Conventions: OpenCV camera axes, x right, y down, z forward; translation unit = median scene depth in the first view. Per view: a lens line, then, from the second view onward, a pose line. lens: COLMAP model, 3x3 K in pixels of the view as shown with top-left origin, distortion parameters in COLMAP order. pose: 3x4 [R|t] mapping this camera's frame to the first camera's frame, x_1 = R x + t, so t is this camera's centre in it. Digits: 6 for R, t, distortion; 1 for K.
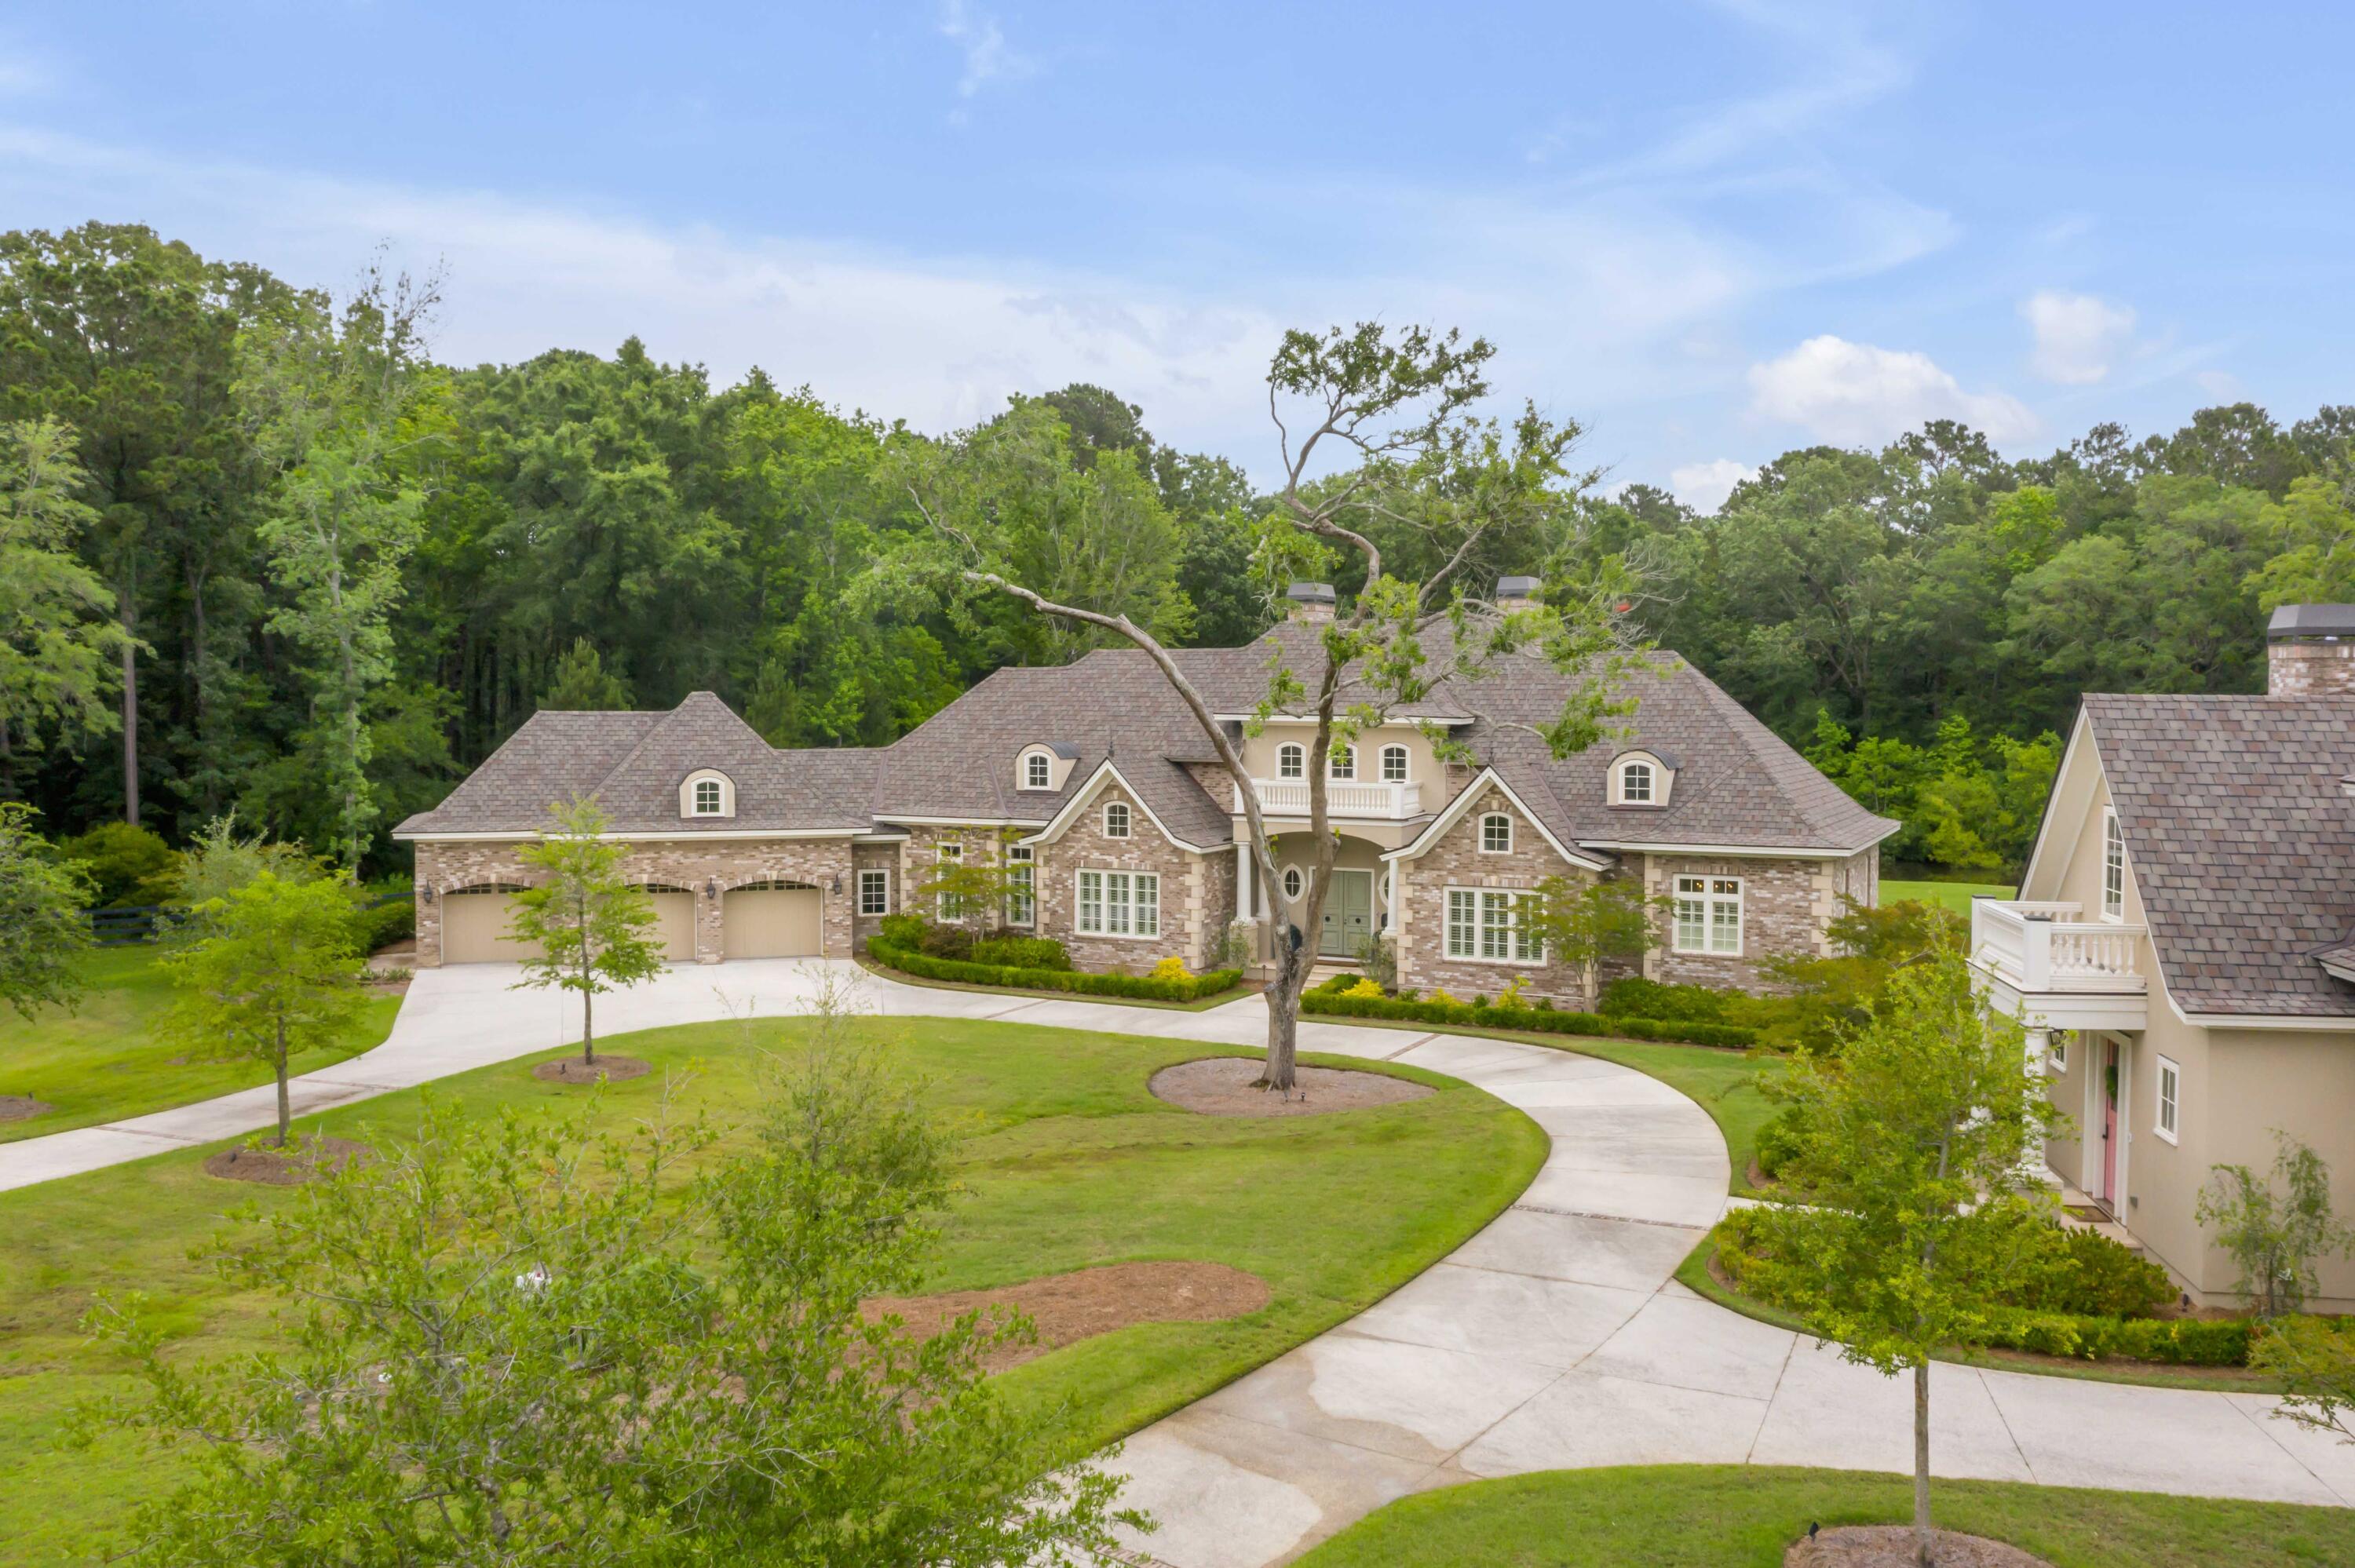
lens RADIAL K [[1860.0, 0, 1171.9], [0, 1860.0, 782.8], [0, 0, 1]] dist [-0.006030, 0.001531]
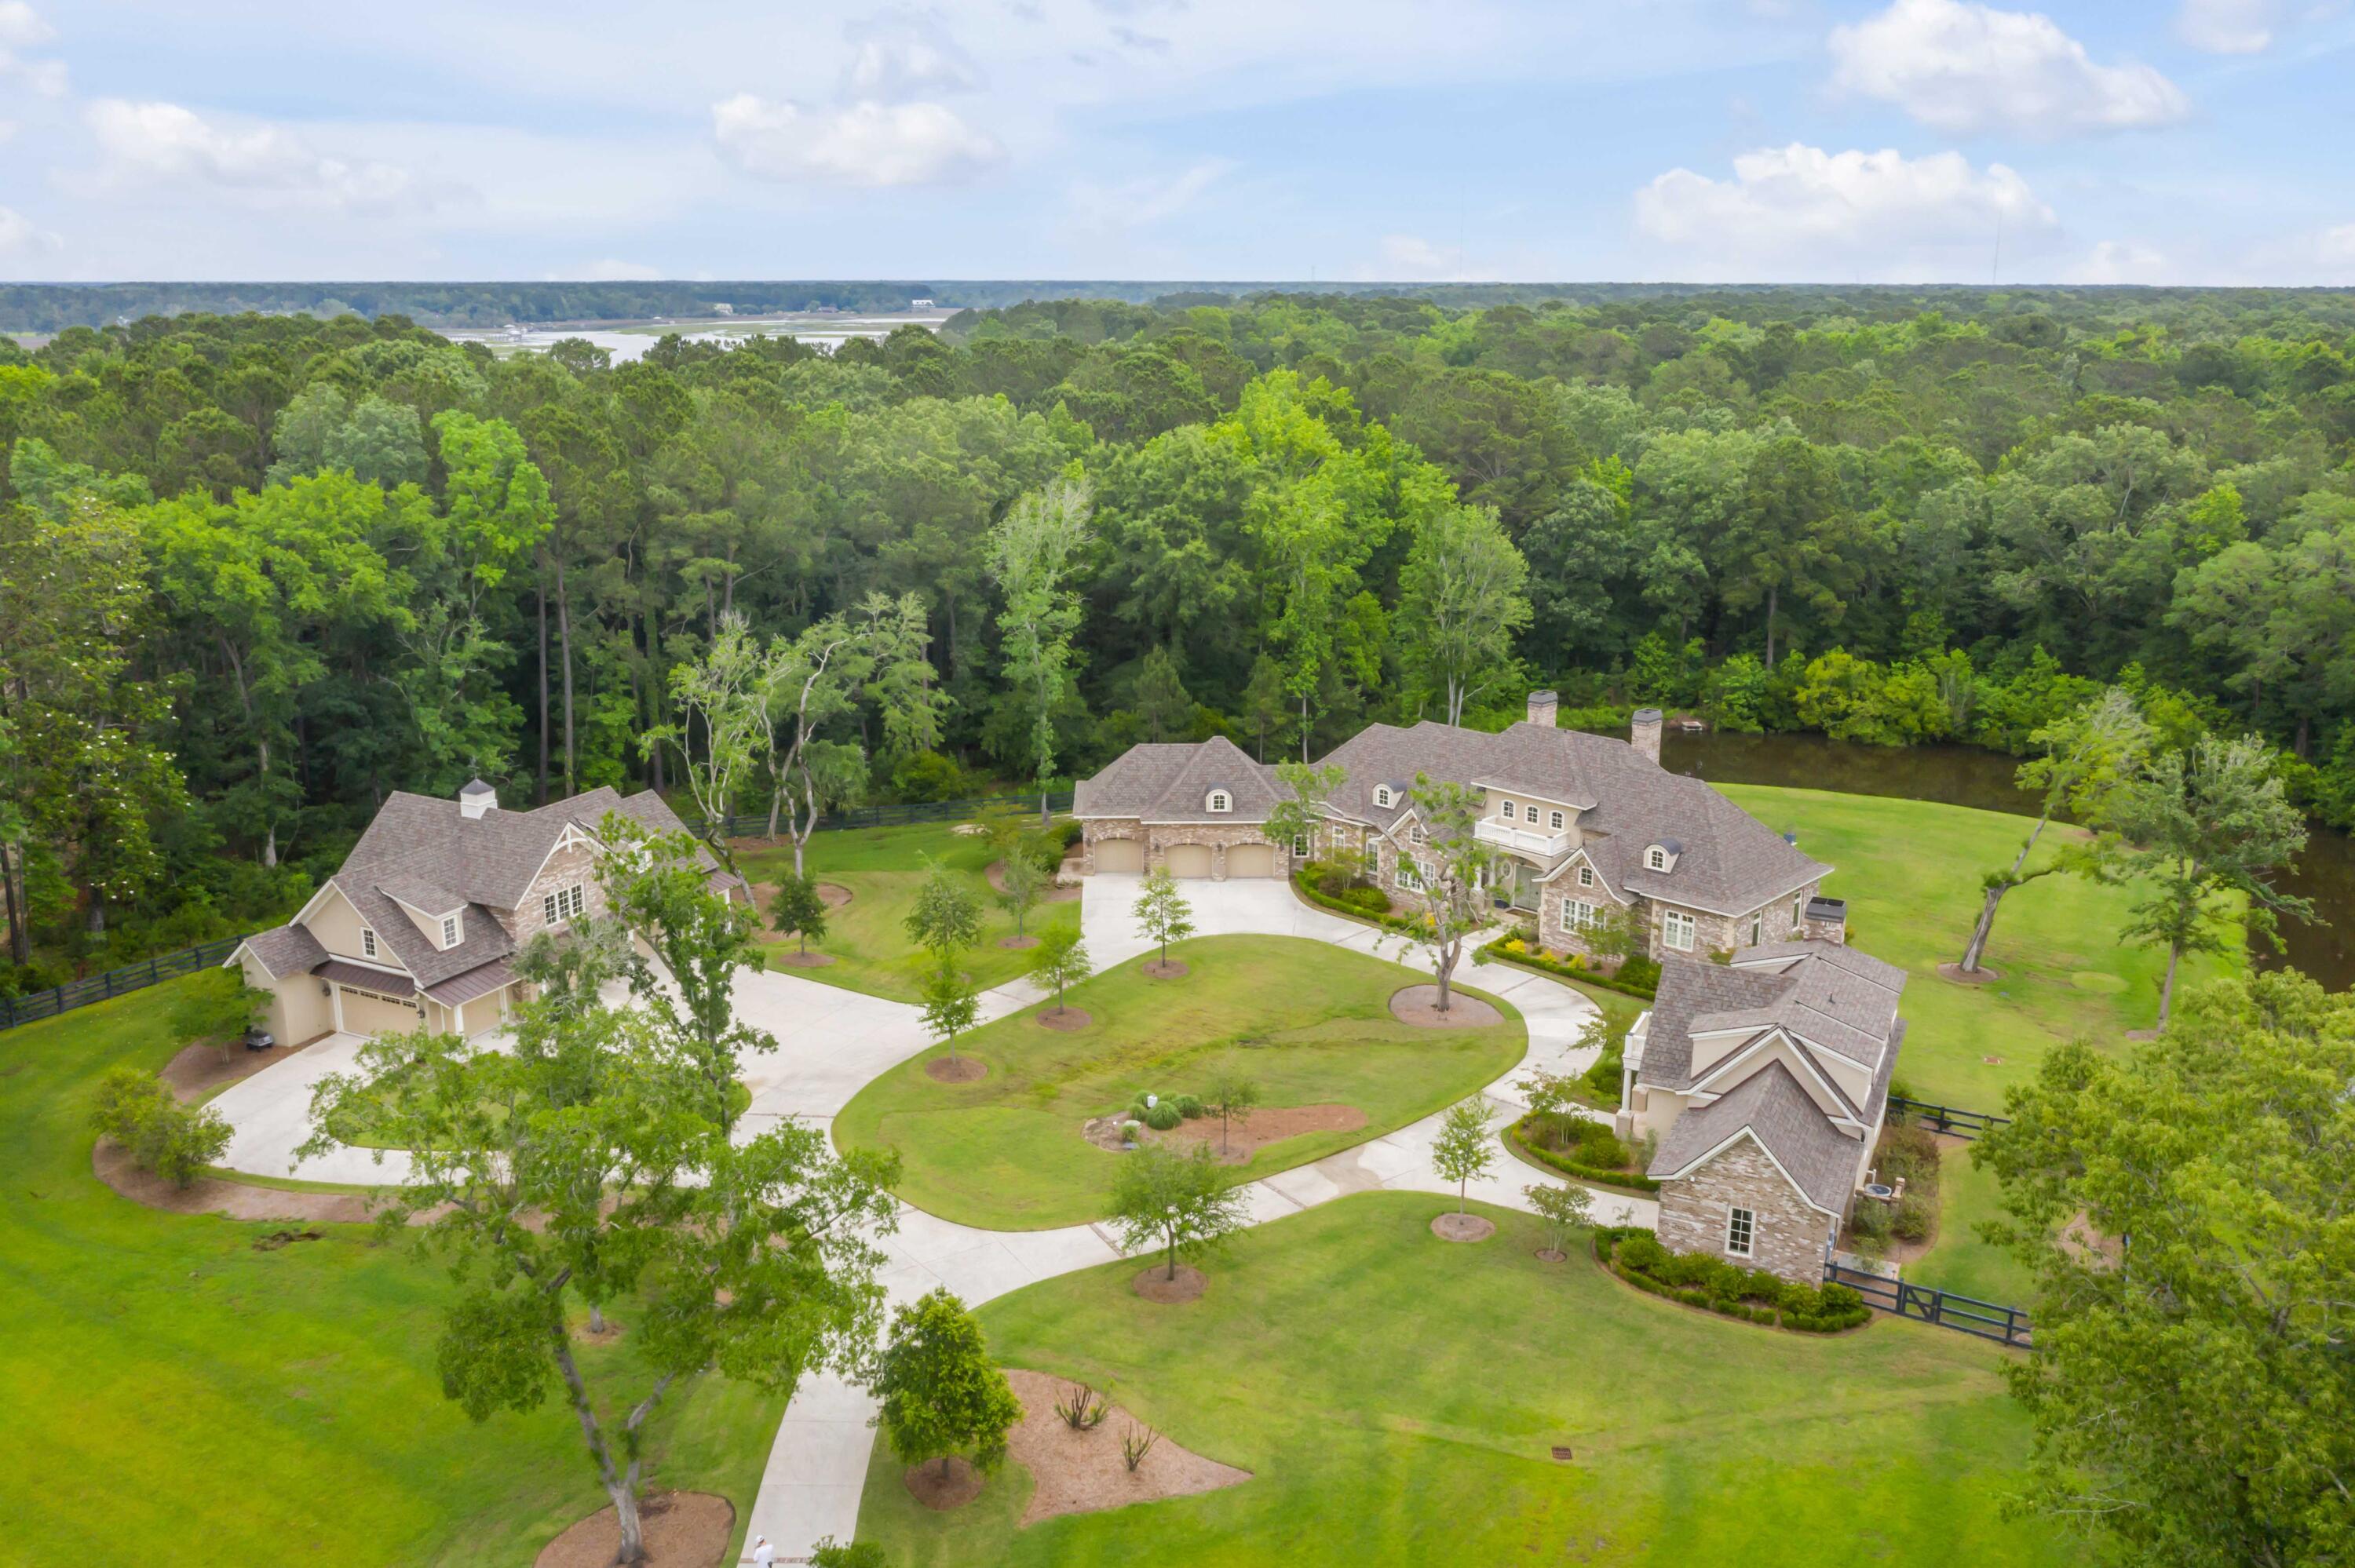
lens RADIAL K [[1860.0, 0, 1178.9], [0, 1860.0, 785.5], [0, 0, 1]] dist [-0.006030, 0.001531]
pose [[0.958370, 0.072602, -0.276144, 0.260578], [-0.010709, 0.975592, 0.219332, -0.444699], [0.285328, -0.207244, 0.935755, -0.884236]]
